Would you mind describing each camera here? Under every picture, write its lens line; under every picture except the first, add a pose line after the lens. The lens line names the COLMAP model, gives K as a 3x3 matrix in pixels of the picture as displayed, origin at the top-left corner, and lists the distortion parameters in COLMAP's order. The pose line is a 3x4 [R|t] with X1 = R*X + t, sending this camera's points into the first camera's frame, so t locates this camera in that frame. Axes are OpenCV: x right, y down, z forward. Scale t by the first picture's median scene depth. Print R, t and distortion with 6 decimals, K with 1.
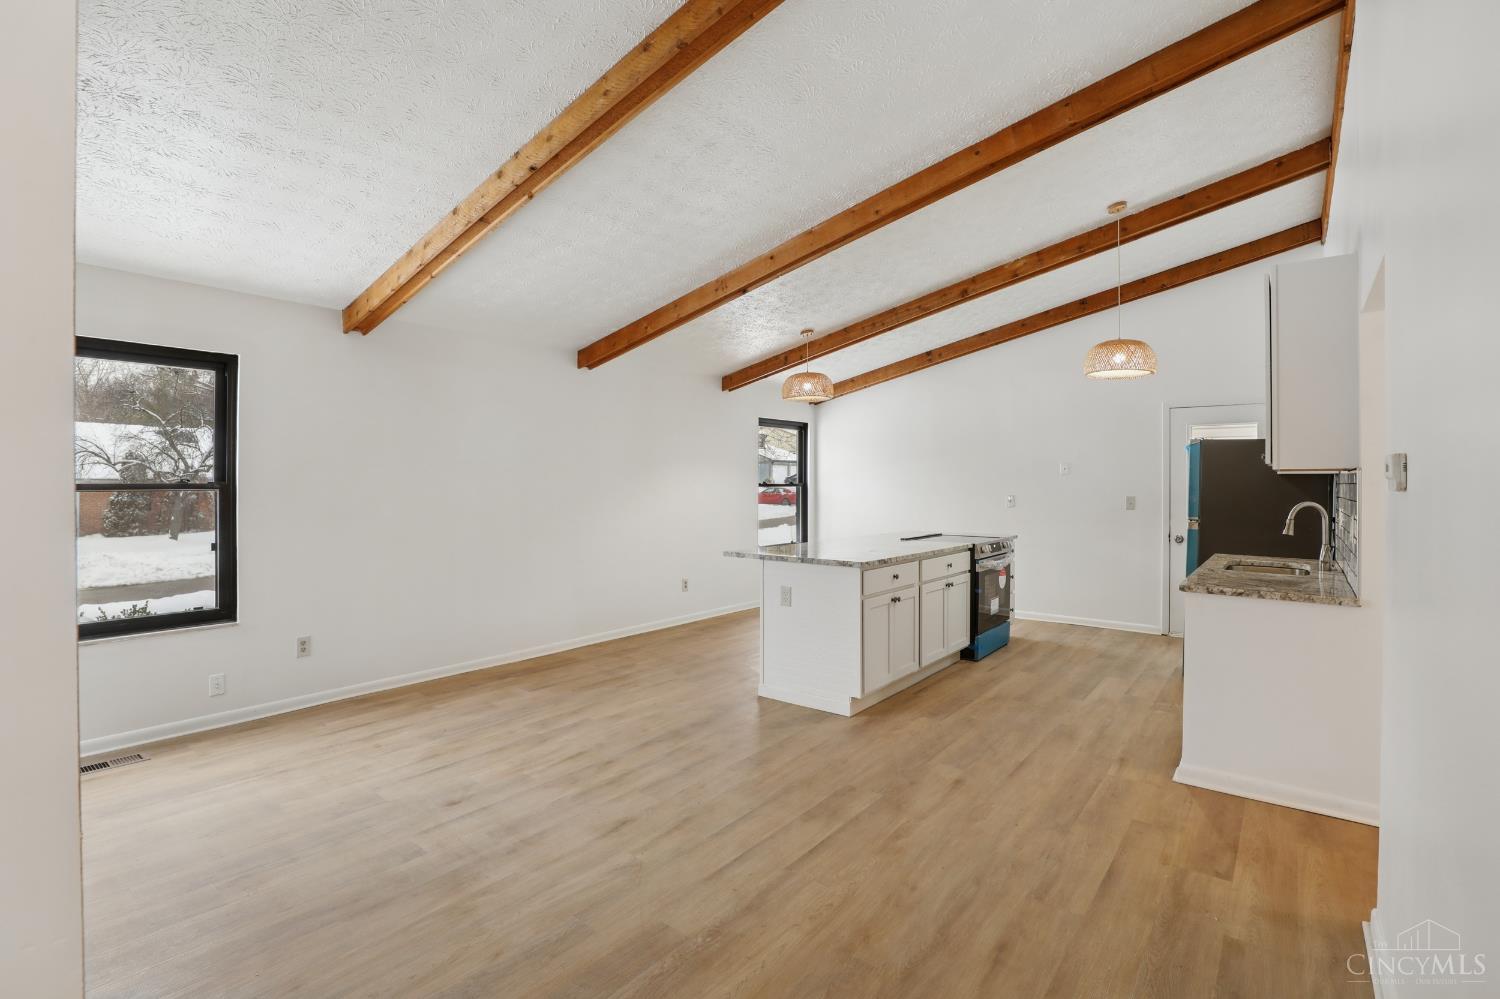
lens RADIAL K [[695.6, 0, 747.7], [0, 695.6, 484.2], [0, 0, 1]] dist [-0.030726, 0.000033]
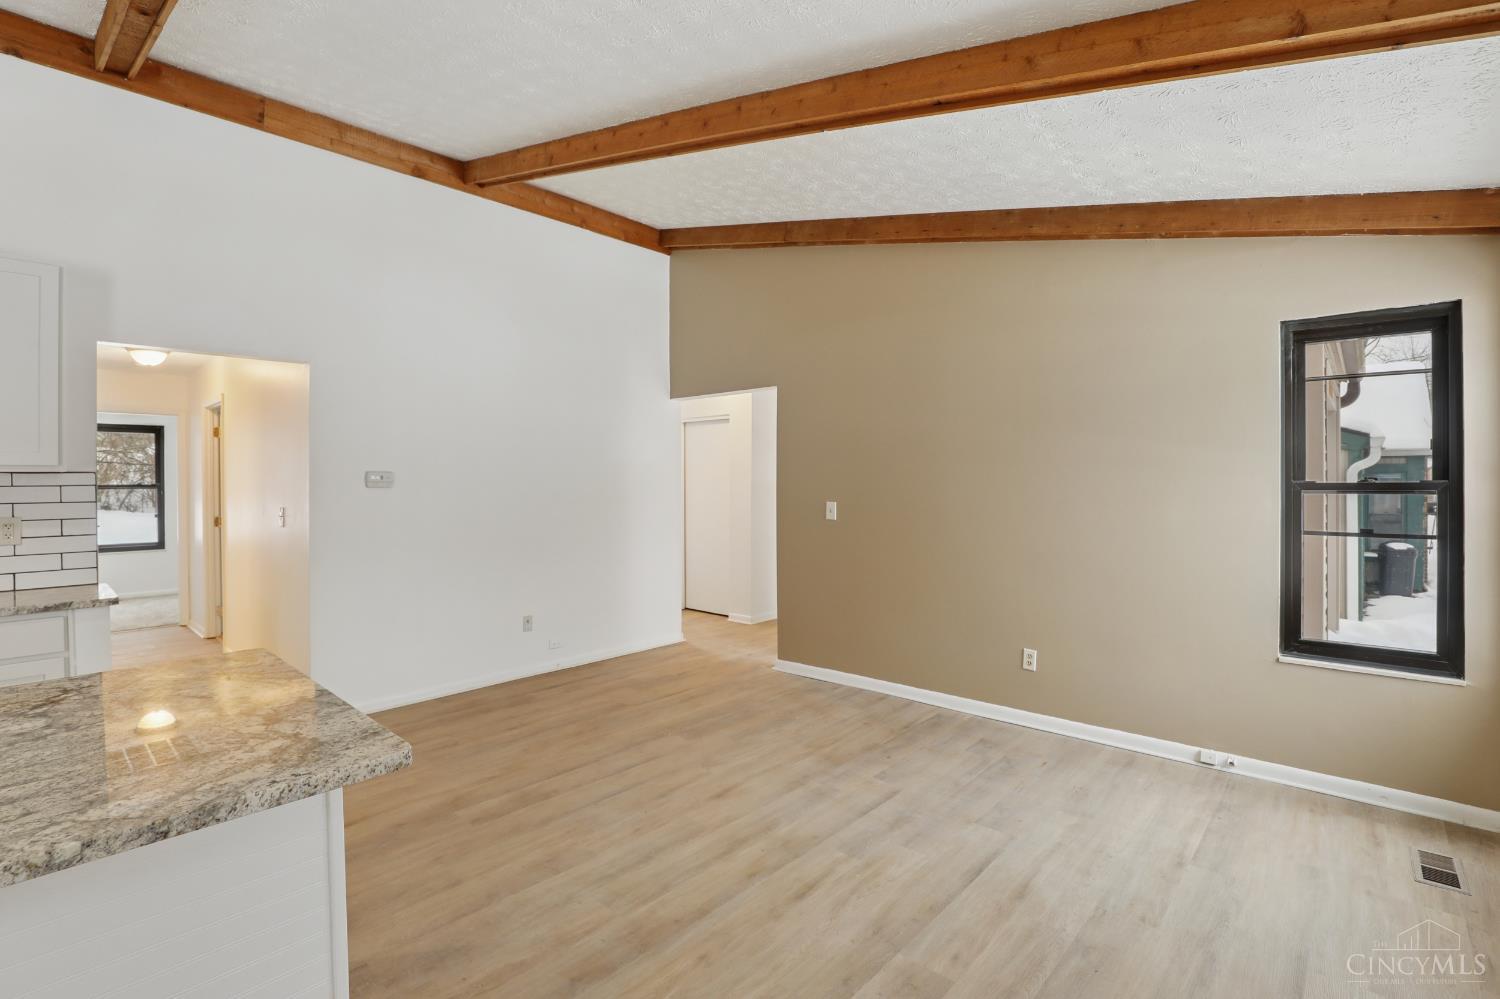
lens RADIAL K [[689.2, 0, 751.5], [0, 689.2, 484.8], [0, 0, 1]] dist [-0.029477, 0.000652]
pose [[-0.997850, 0.002382, 0.065498, -0.206841], [0.002802, 0.999976, 0.006317, -0.004281], [-0.065481, 0.006487, -0.997833, 1.422684]]
